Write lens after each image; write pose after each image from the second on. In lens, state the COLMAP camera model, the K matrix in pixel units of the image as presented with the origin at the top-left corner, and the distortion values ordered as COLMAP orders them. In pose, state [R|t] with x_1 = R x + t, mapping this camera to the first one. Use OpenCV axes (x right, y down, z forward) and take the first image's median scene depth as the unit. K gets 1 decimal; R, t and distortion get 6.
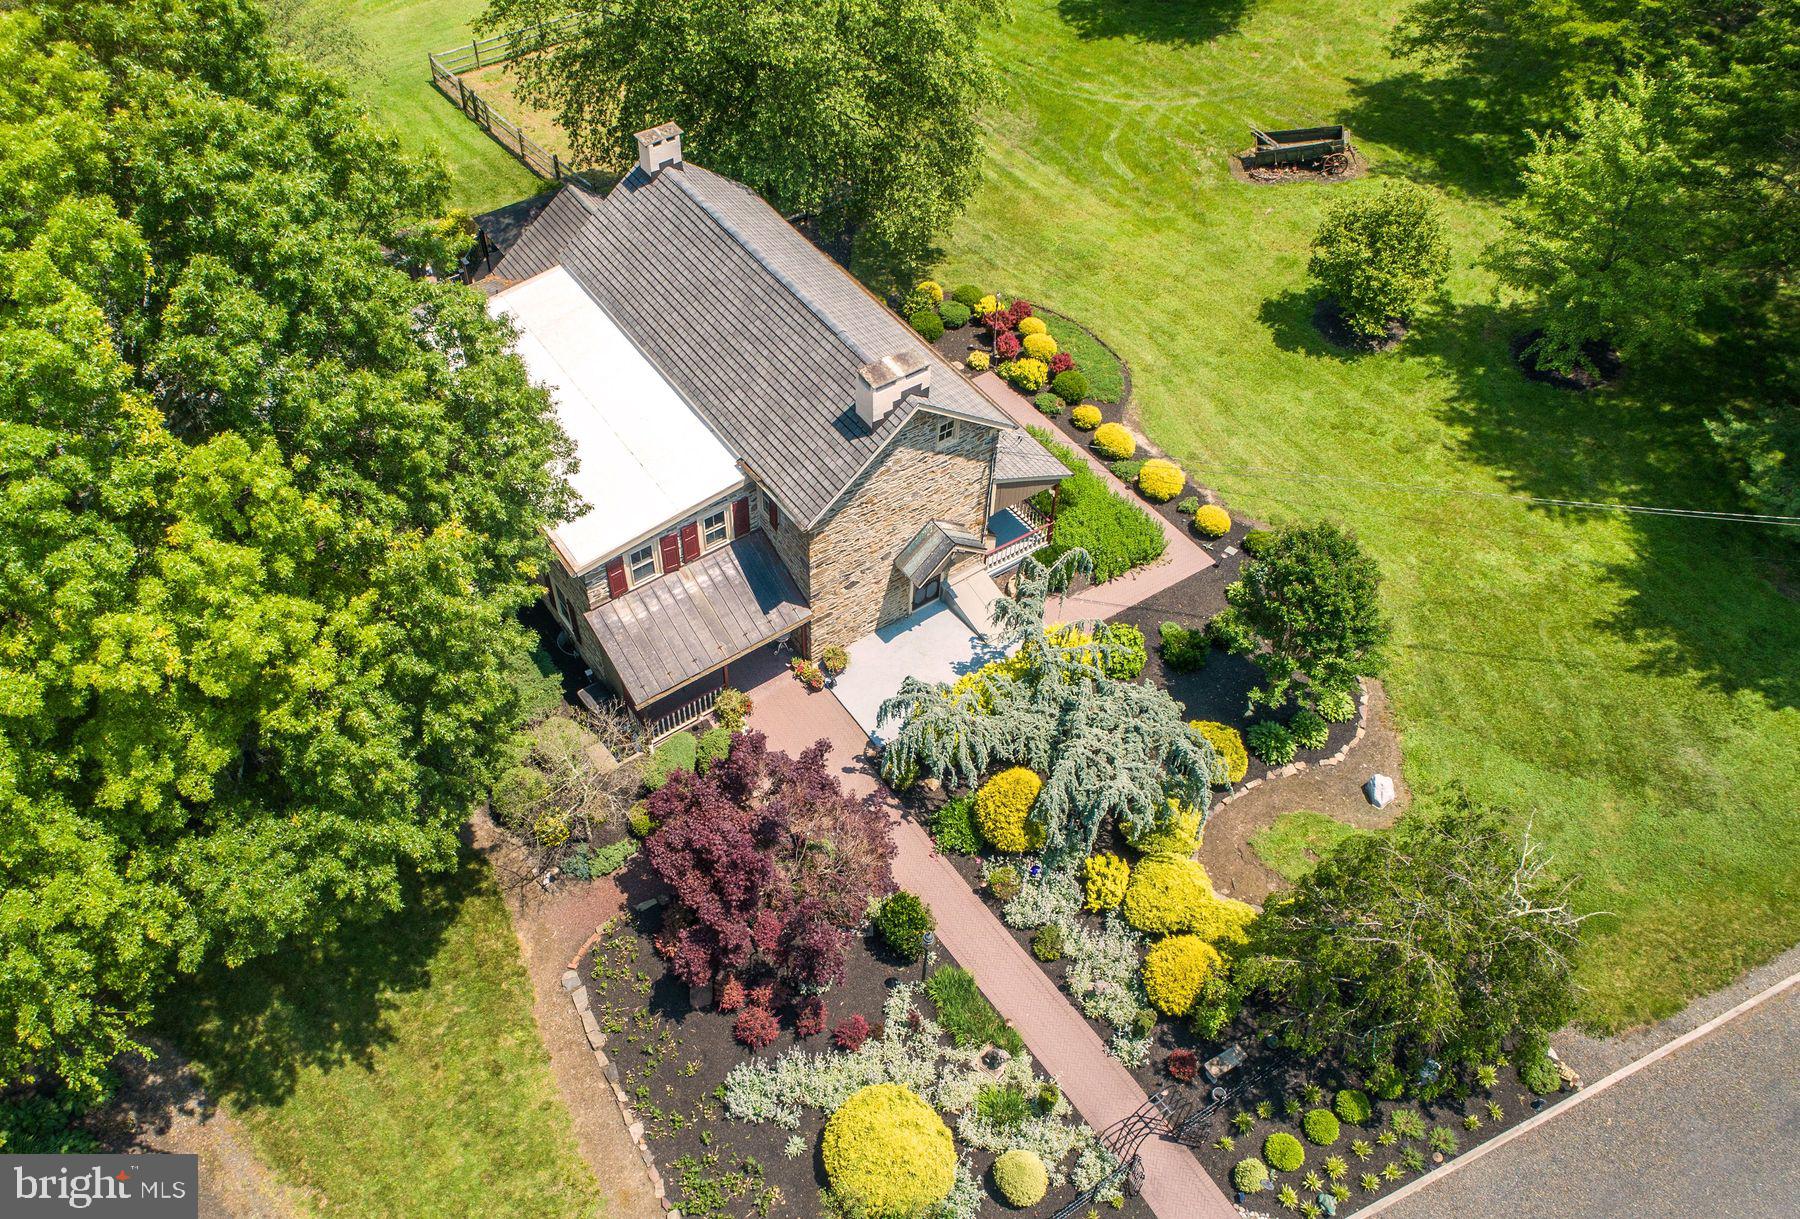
lens RADIAL K [[1408.9, 0, 811.4], [0, 1408.9, 606.0], [0, 0, 1]] dist [-0.025184, 0.001267]
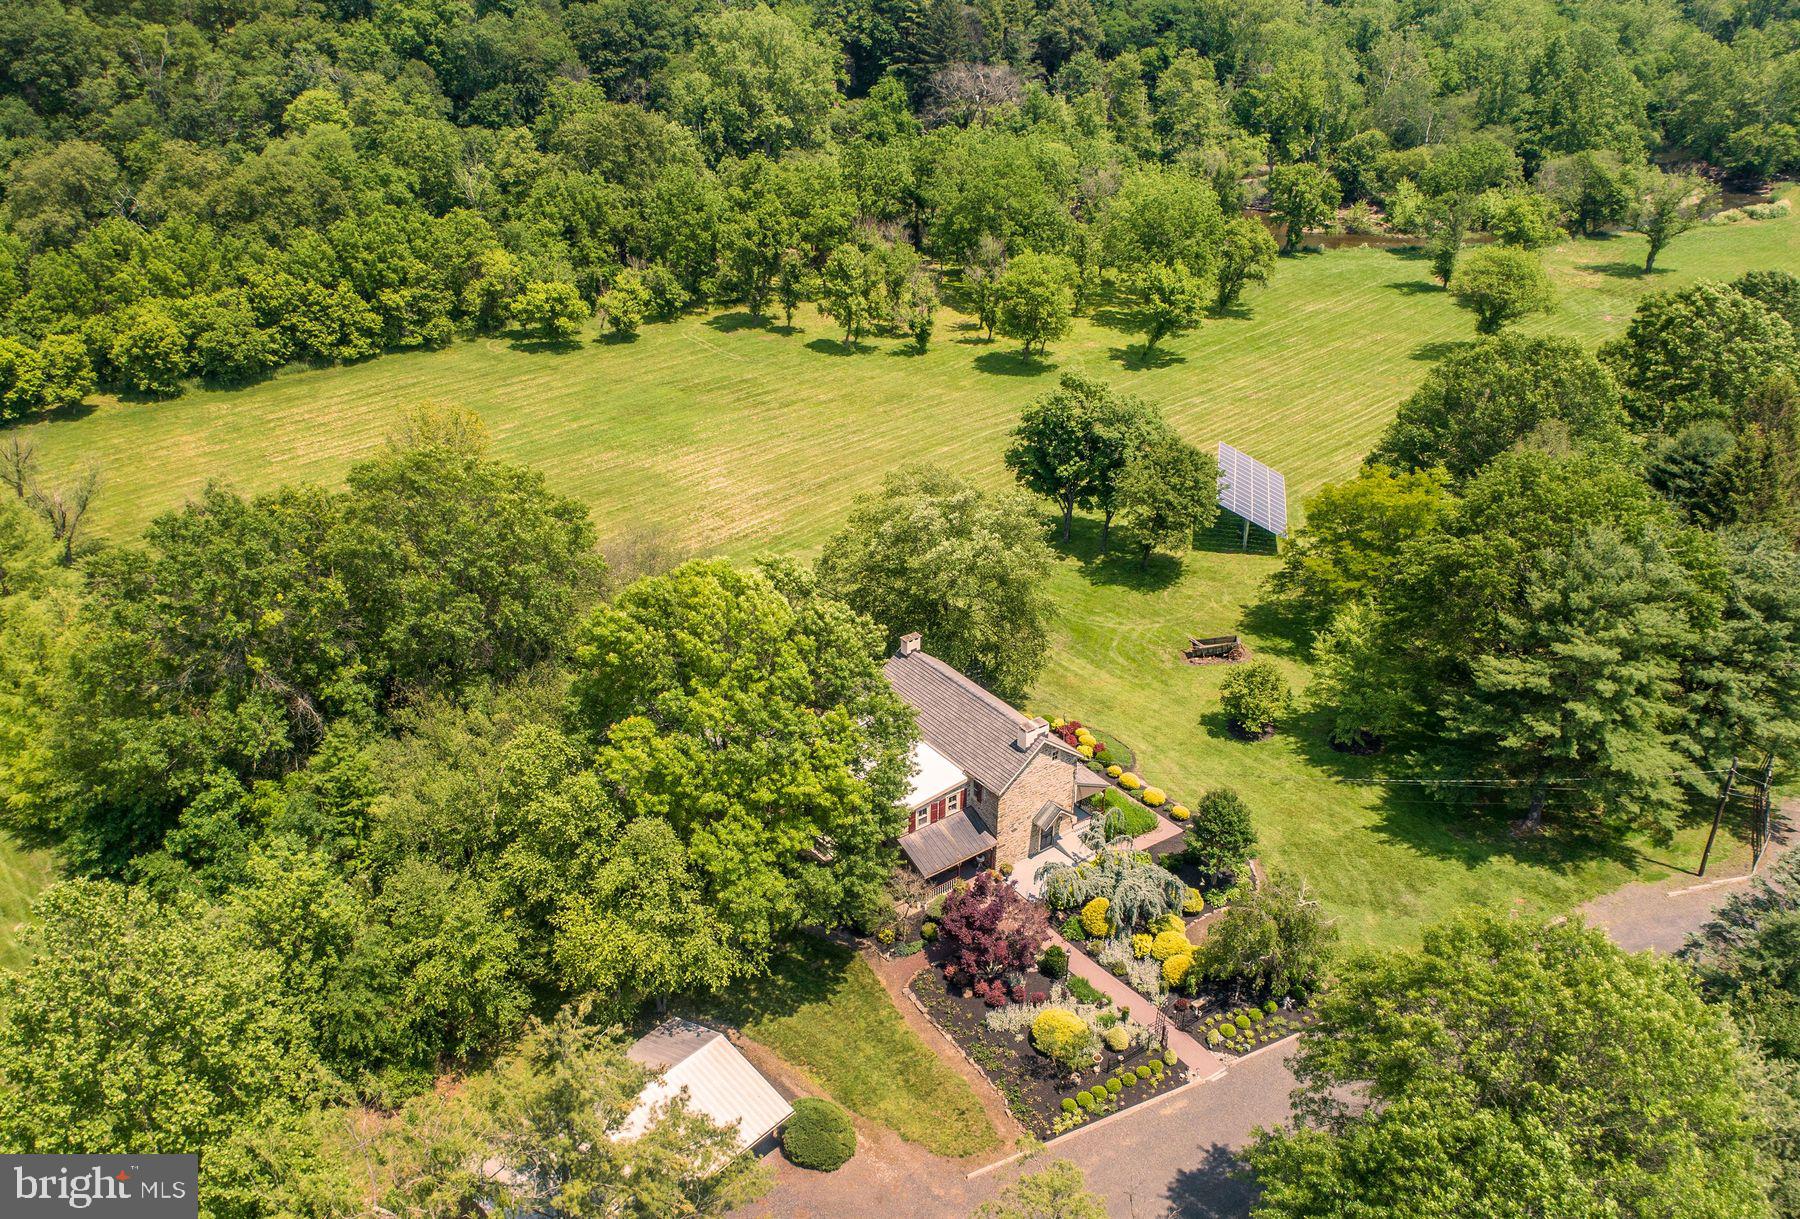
lens RADIAL K [[1408.9, 0, 811.4], [0, 1408.9, 606.0], [0, 0, 1]] dist [-0.025184, 0.001267]
pose [[0.999905, -0.012690, -0.005405, -0.278600], [0.009825, 0.930342, -0.366562, 0.473662], [0.009681, 0.366474, 0.930378, -1.197253]]
